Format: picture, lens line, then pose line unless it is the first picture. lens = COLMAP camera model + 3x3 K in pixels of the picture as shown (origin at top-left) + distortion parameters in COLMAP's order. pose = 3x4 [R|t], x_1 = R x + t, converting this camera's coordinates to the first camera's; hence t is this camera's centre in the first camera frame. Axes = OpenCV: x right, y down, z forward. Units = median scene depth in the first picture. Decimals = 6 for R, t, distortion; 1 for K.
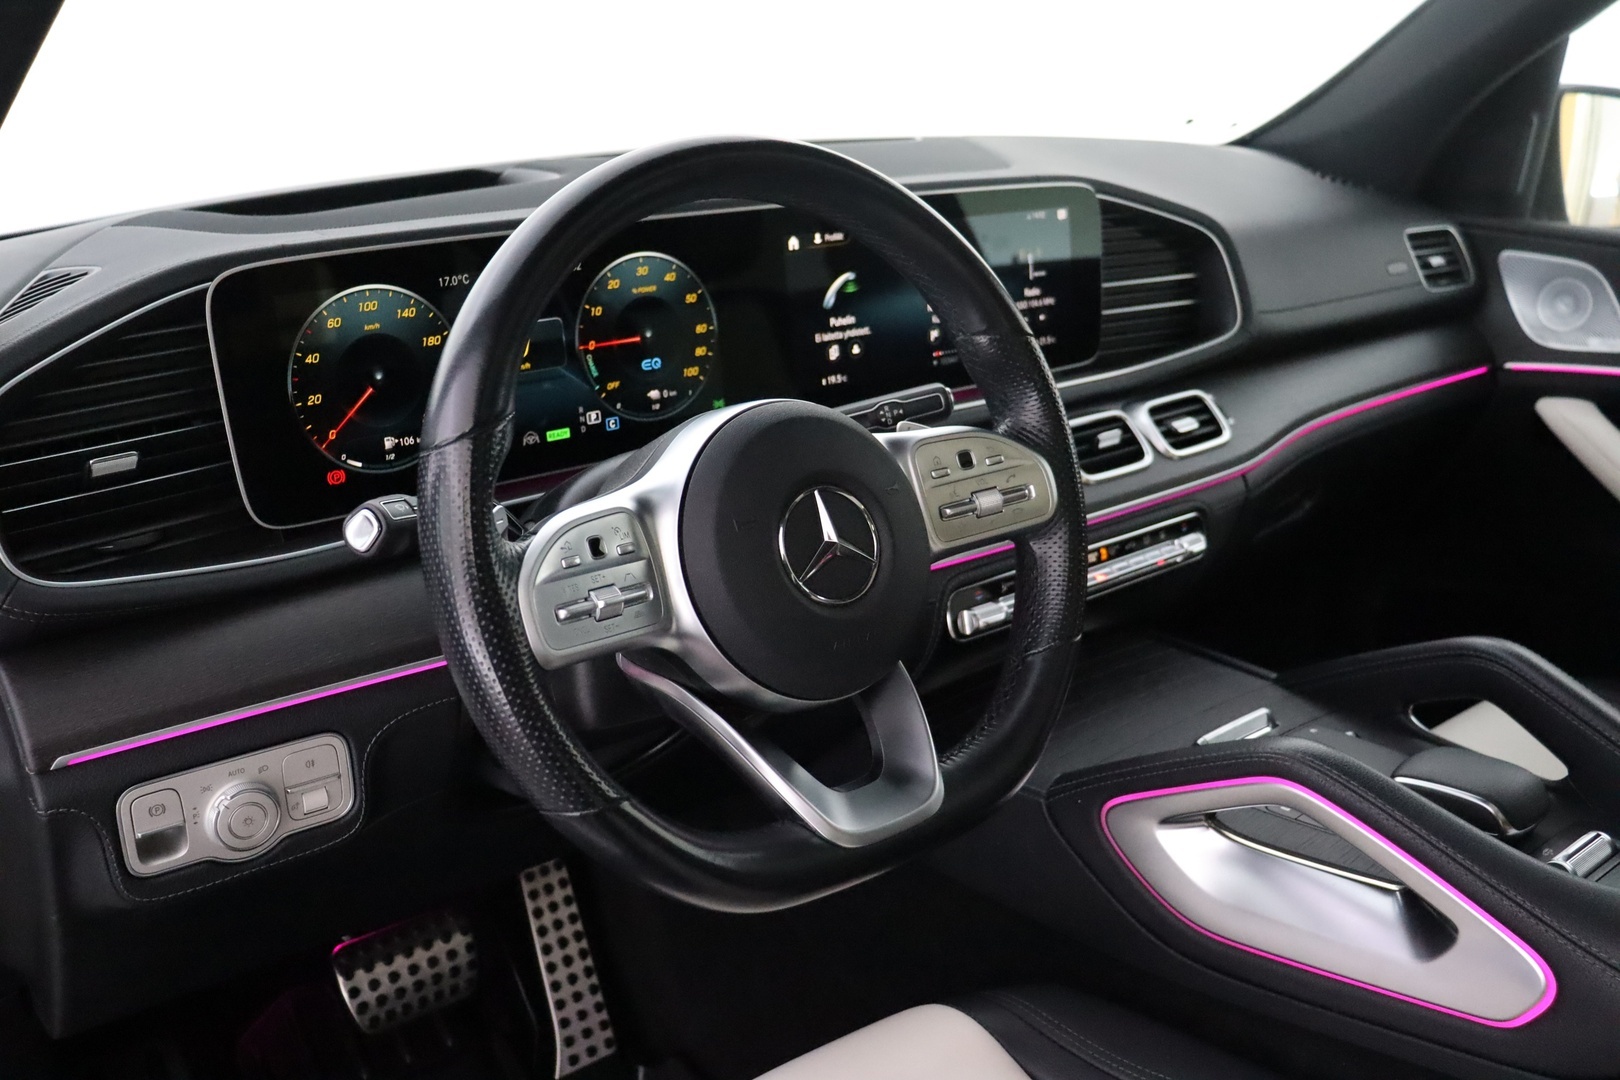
lens RADIAL K [[1501.3, 0, 809.1], [0, 1501.3, 542.0], [0, 0, 1]] dist [-0.075360, 0.000000]
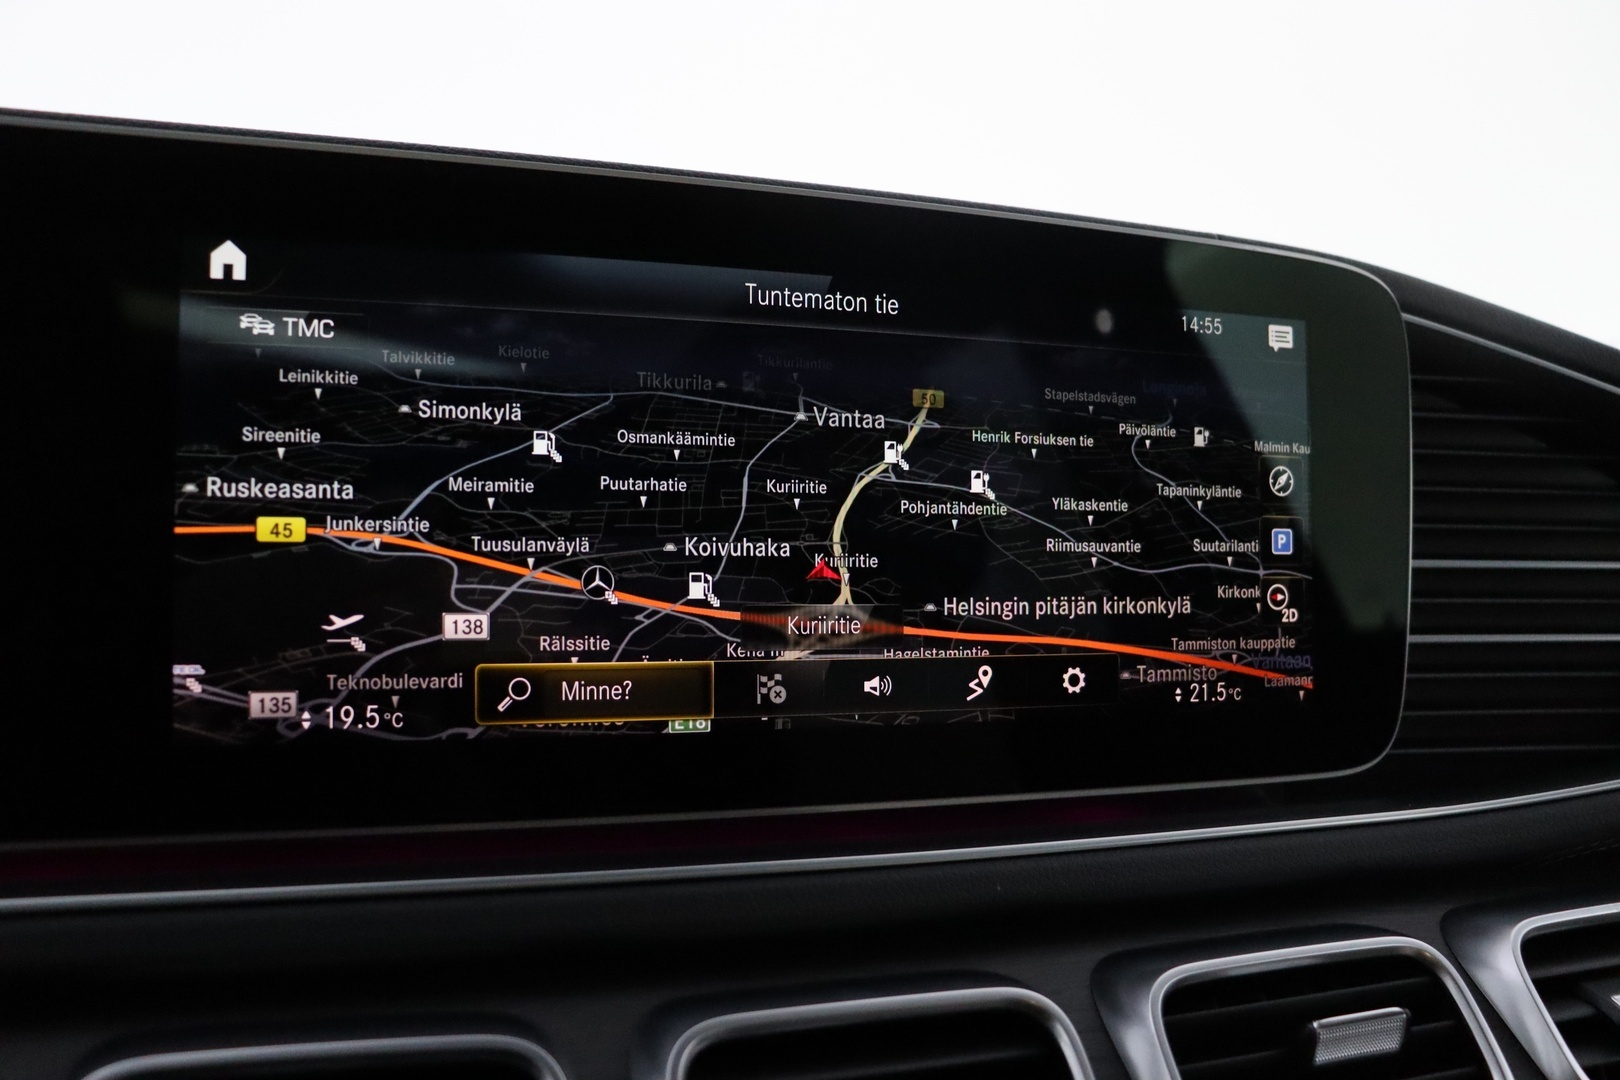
lens RADIAL K [[1501.3, 0, 821.8], [0, 1501.3, 531.2], [0, 0, 1]] dist [-0.075360, 0.000000]
pose [[0.949021, 0.063899, -0.308667, 0.199534], [-0.142381, 0.960546, -0.238914, -0.086504], [0.281223, 0.270683, 0.920676, 0.739293]]
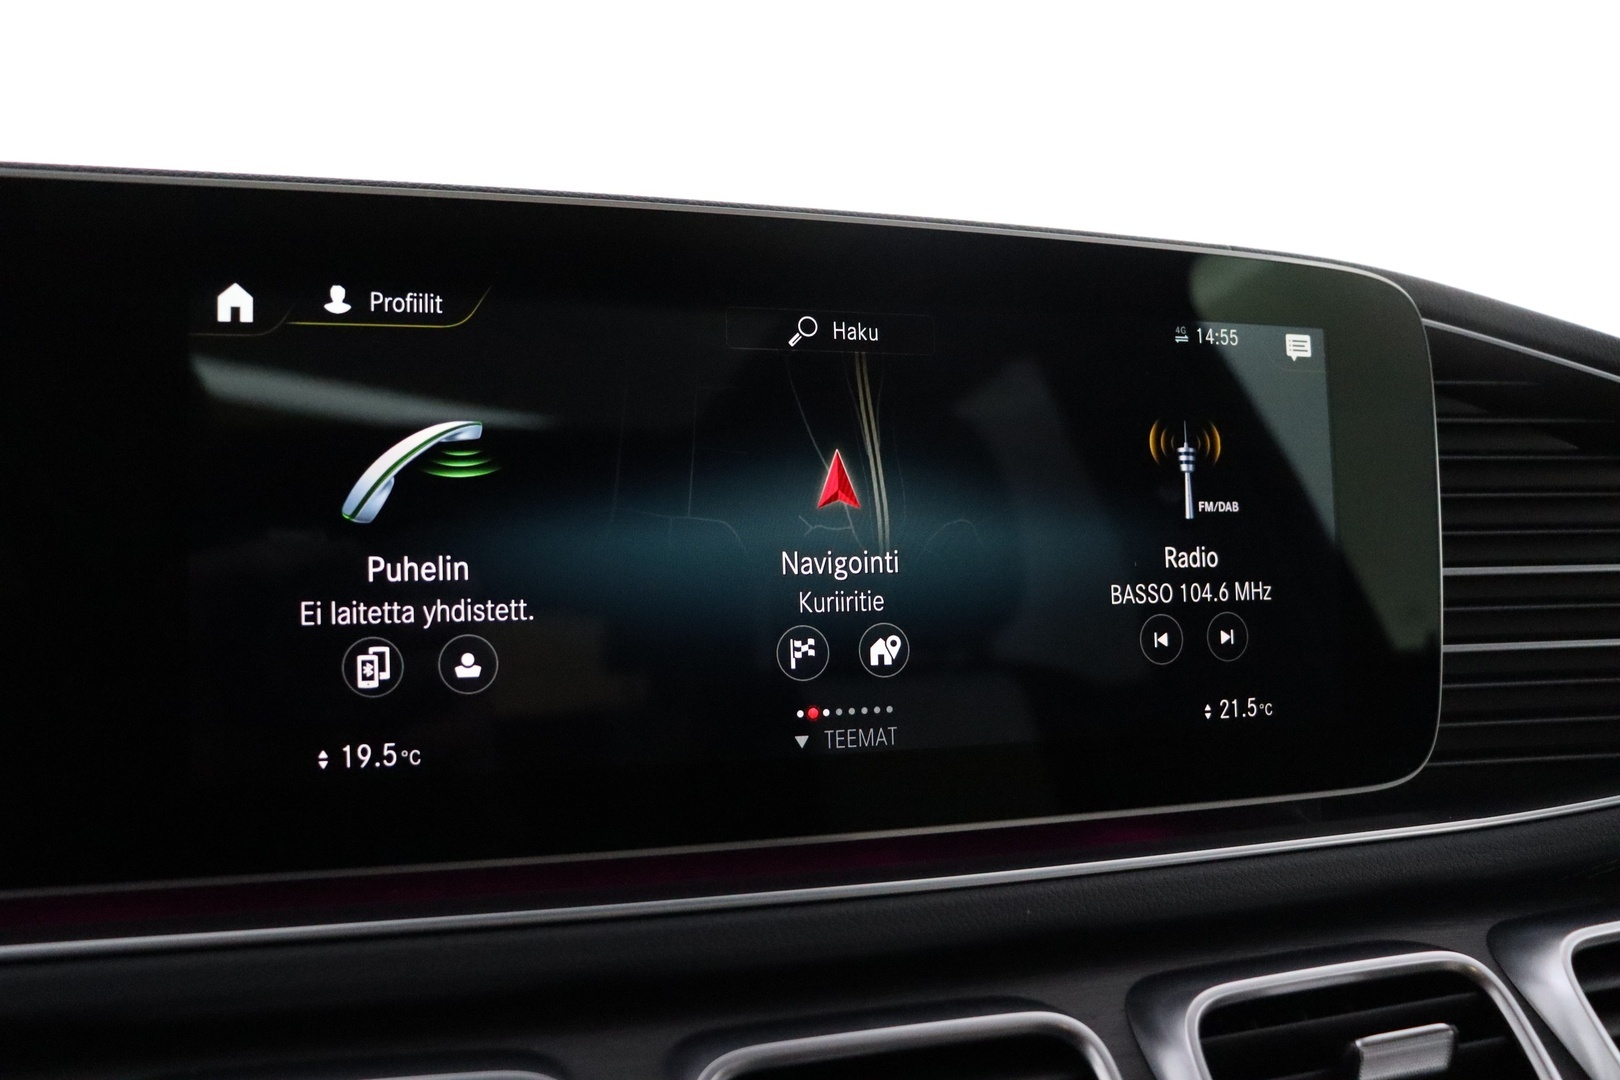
lens RADIAL K [[1501.3, 0, 807.7], [0, 1501.3, 546.3], [0, 0, 1]] dist [-0.075360, 0.000000]
pose [[0.939638, 0.034705, -0.340405, 0.201876], [-0.123067, 0.962547, -0.241576, -0.087157], [0.319272, 0.268886, 0.908716, 0.741602]]
